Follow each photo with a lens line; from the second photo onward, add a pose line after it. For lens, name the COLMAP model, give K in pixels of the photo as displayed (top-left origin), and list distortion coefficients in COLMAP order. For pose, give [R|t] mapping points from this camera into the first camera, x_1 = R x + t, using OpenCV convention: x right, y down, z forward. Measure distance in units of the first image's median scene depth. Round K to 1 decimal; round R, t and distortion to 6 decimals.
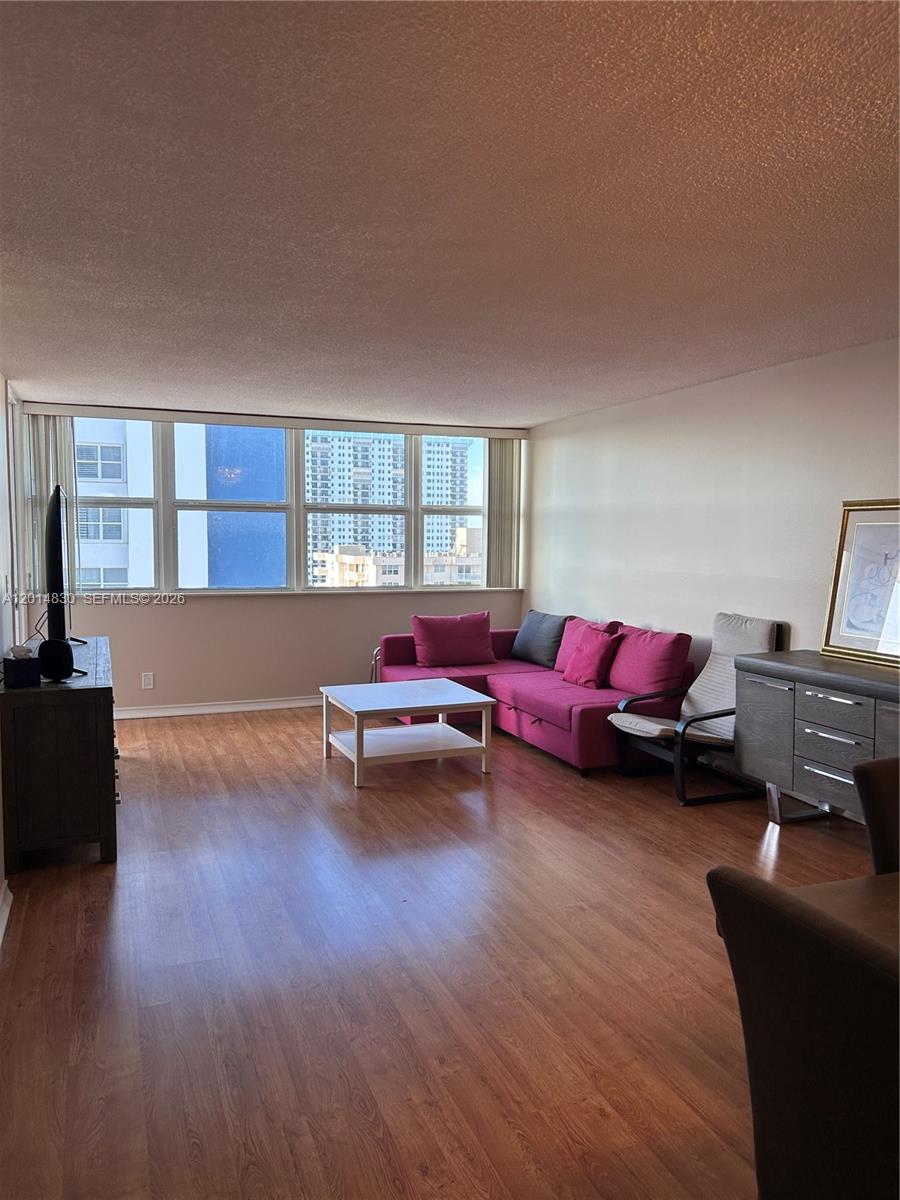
lens RADIAL K [[903.7, 0, 459.5], [0, 903.7, 597.7], [0, 0, 1]] dist [0.041810, -0.053885]
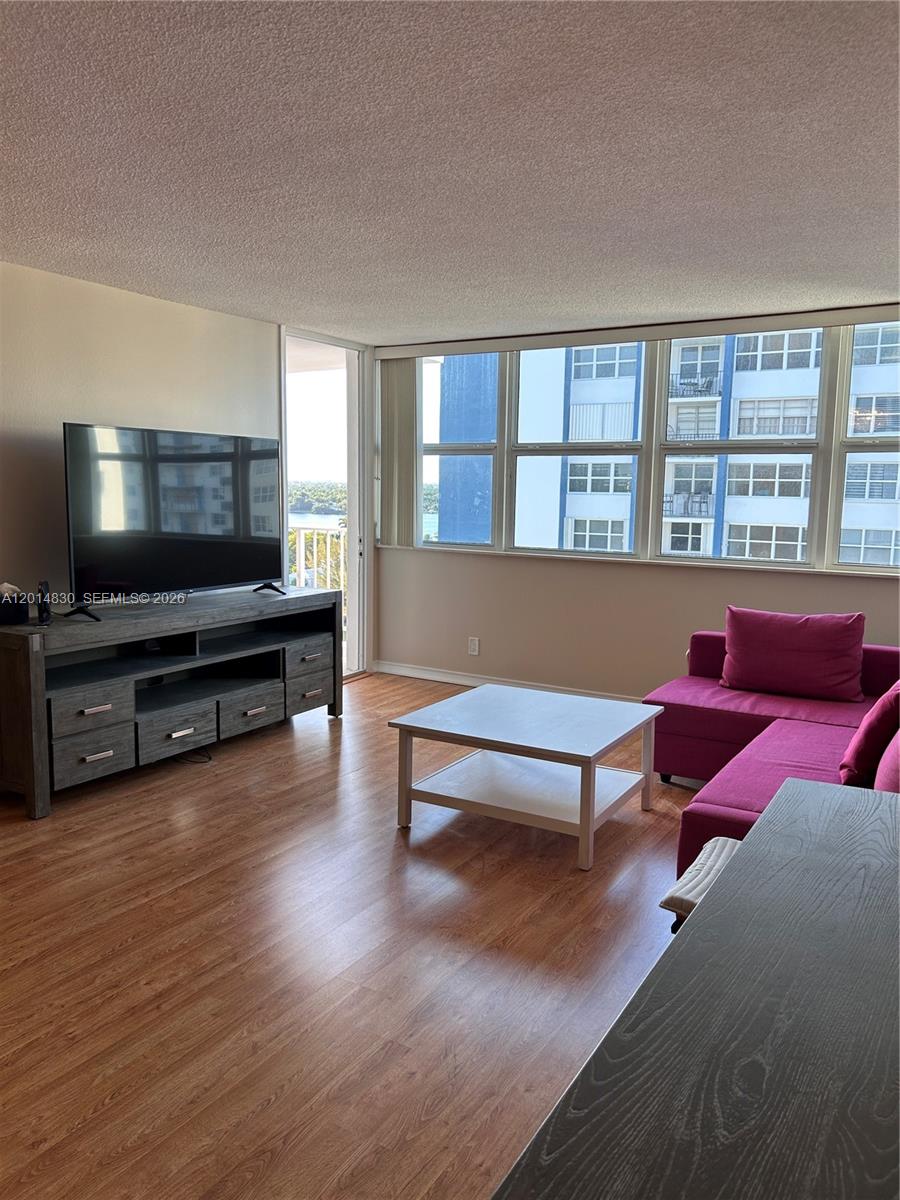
lens RADIAL K [[903.7, 0, 453.9], [0, 903.7, 603.9], [0, 0, 1]] dist [0.041810, -0.053885]
pose [[0.608312, 0.104159, -0.786834, 0.369061], [-0.059565, 0.994547, 0.085606, -0.028181], [0.791460, -0.005208, 0.611199, 0.456798]]
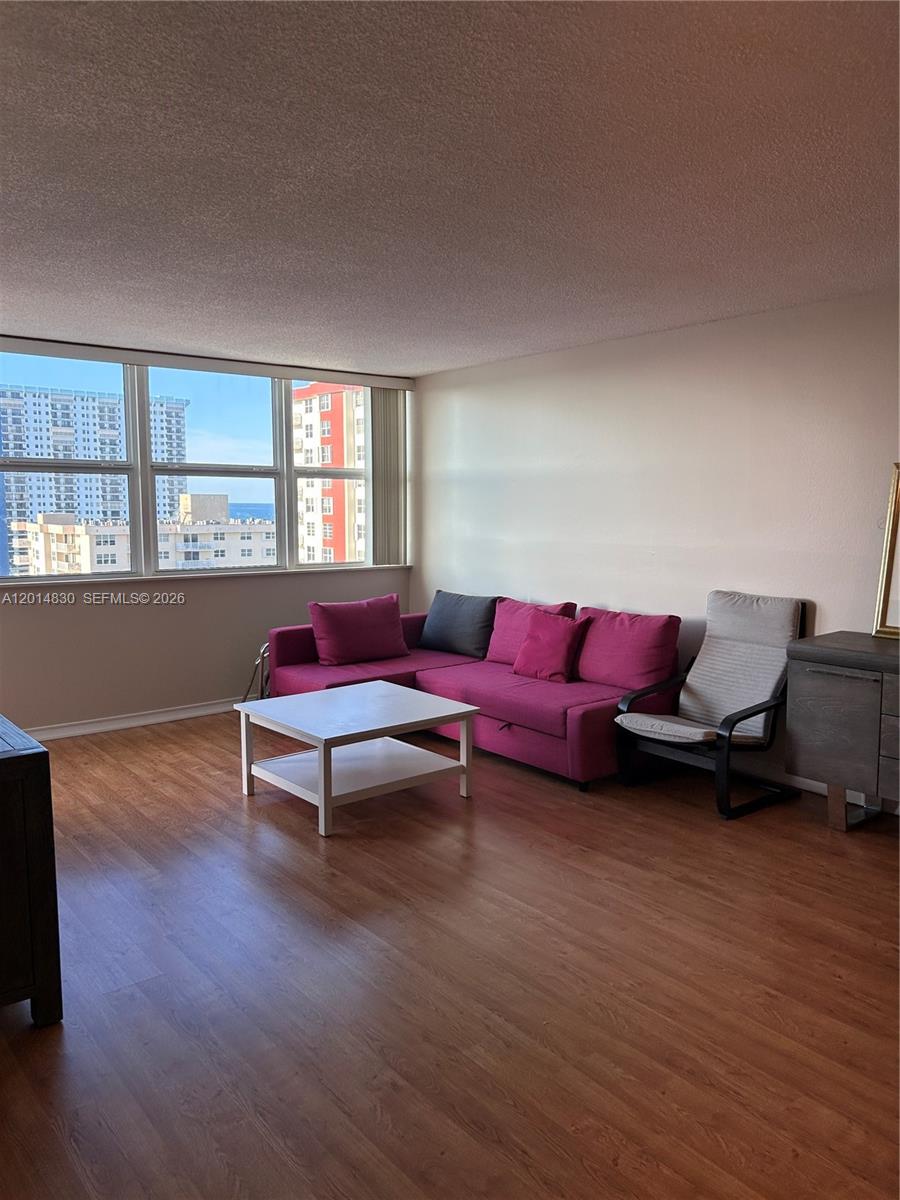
lens RADIAL K [[903.7, 0, 454.1], [0, 903.7, 602.5], [0, 0, 1]] dist [0.041810, -0.053885]
pose [[0.955239, -0.038689, 0.293294, -0.176115], [0.026128, 0.998571, 0.046625, -0.015995], [-0.294678, -0.036875, 0.954885, 0.191431]]
